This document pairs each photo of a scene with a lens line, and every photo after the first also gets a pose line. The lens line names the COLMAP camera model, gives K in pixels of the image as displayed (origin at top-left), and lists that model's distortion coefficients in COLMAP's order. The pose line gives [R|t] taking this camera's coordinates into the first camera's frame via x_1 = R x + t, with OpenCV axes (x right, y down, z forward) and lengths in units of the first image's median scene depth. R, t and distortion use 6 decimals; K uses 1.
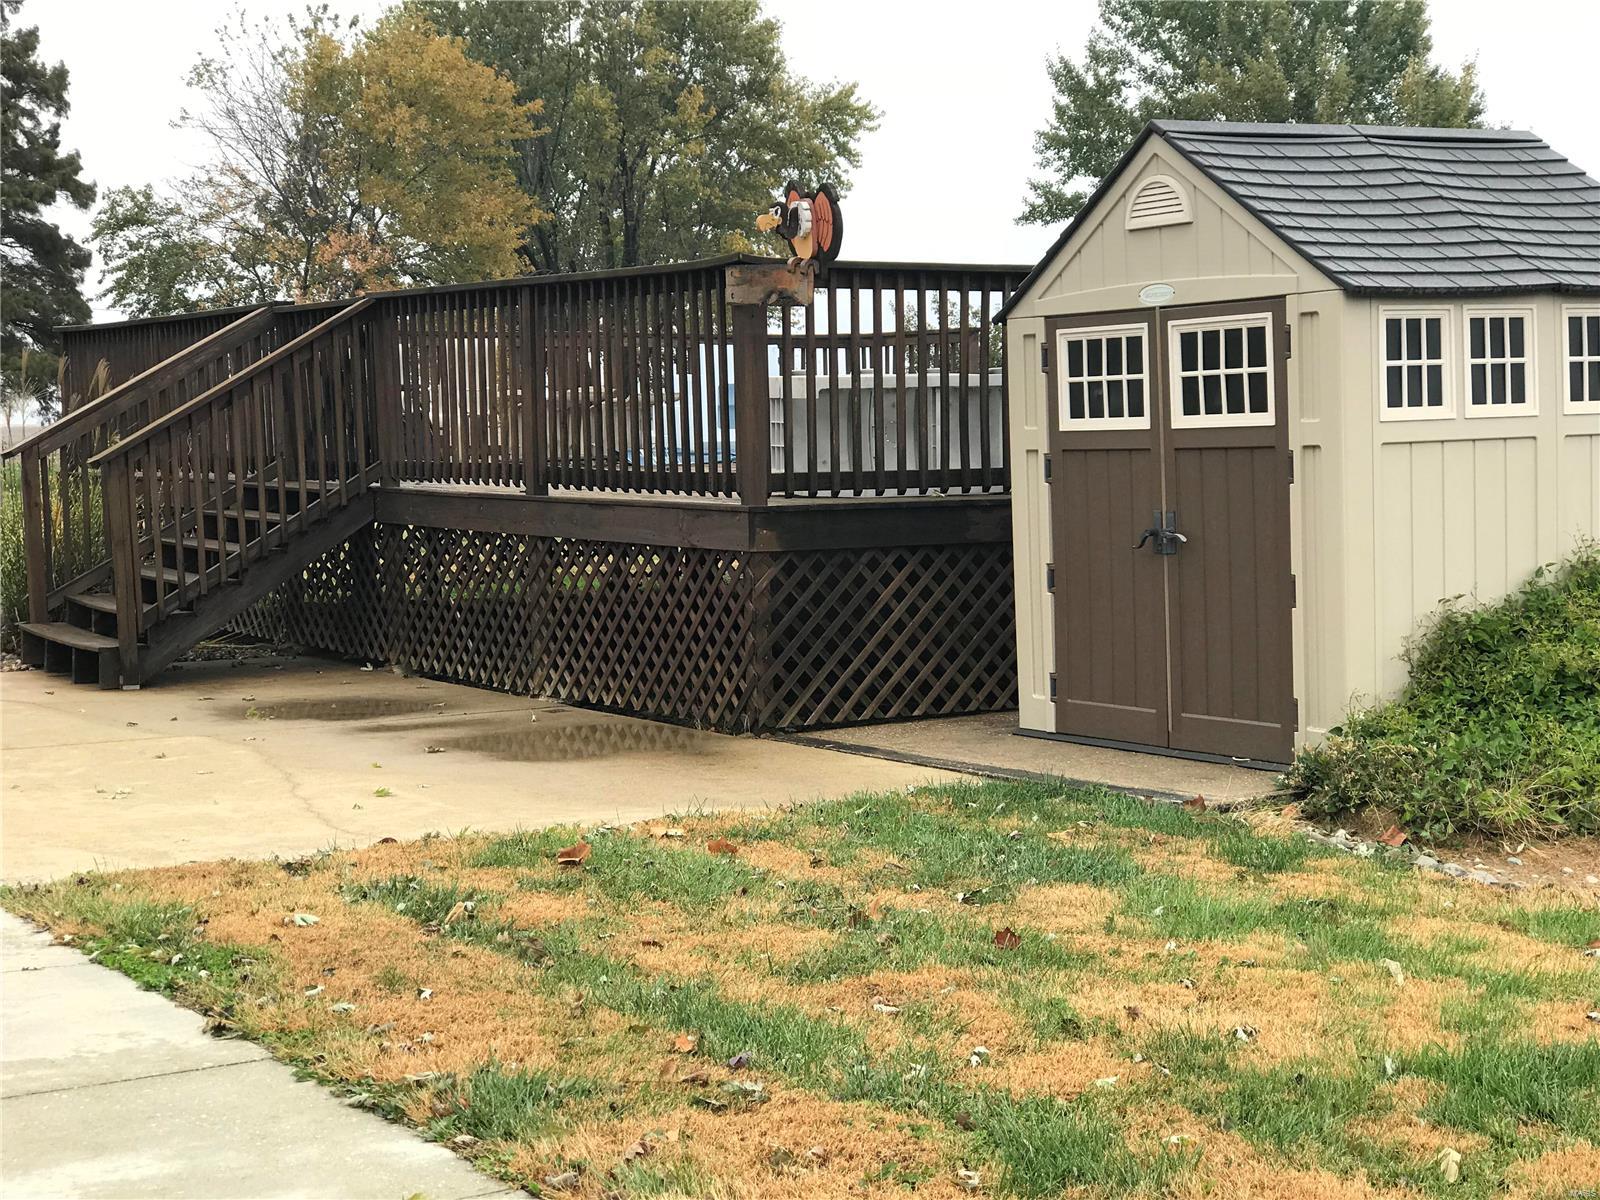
lens RADIAL K [[2670.3, 0, 800.0], [0, 2670.3, 600.0], [0, 0, 1]] dist [0.511897, -4.638157]
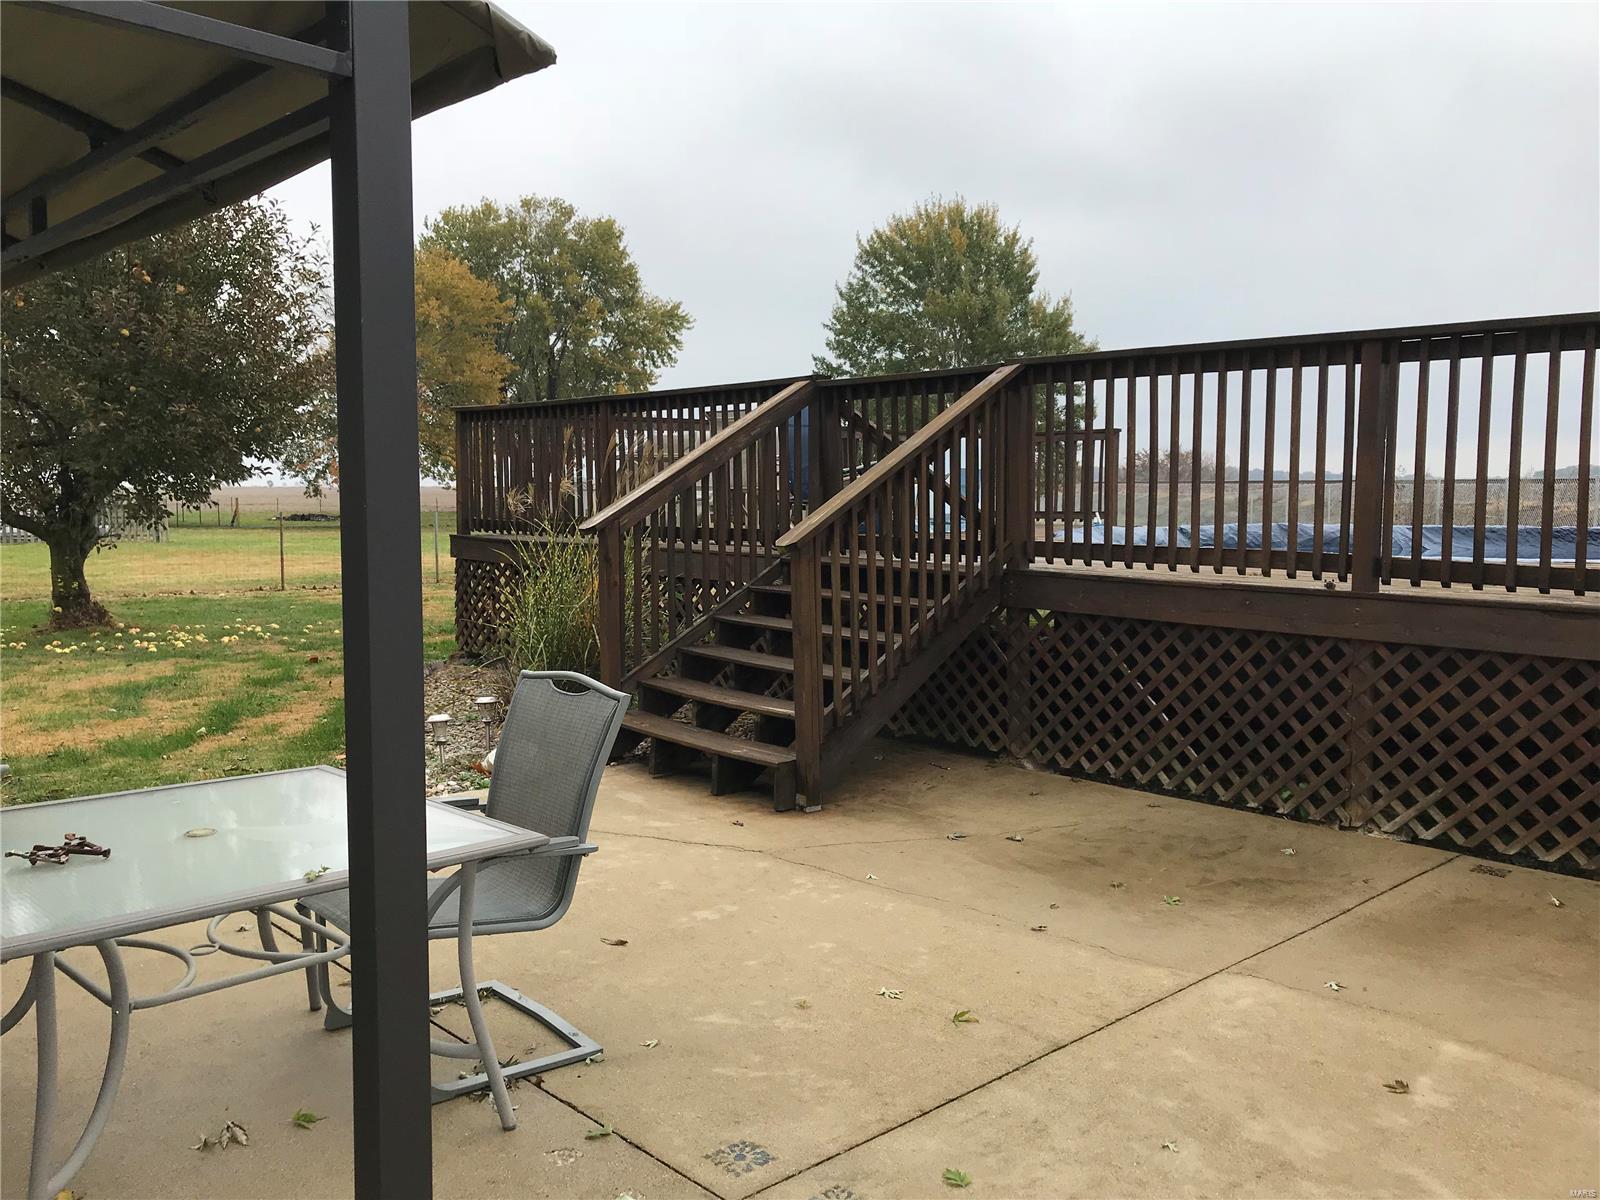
lens RADIAL K [[1406.4, 0, 800.0], [0, 1406.4, 600.0], [0, 0, 1]] dist [-0.103892, -0.001199]
pose [[0.983843, 0.012548, 0.178595, -0.077795], [-0.013616, 0.999896, 0.004759, -0.008027], [-0.178517, -0.007114, 0.983911, 0.136122]]
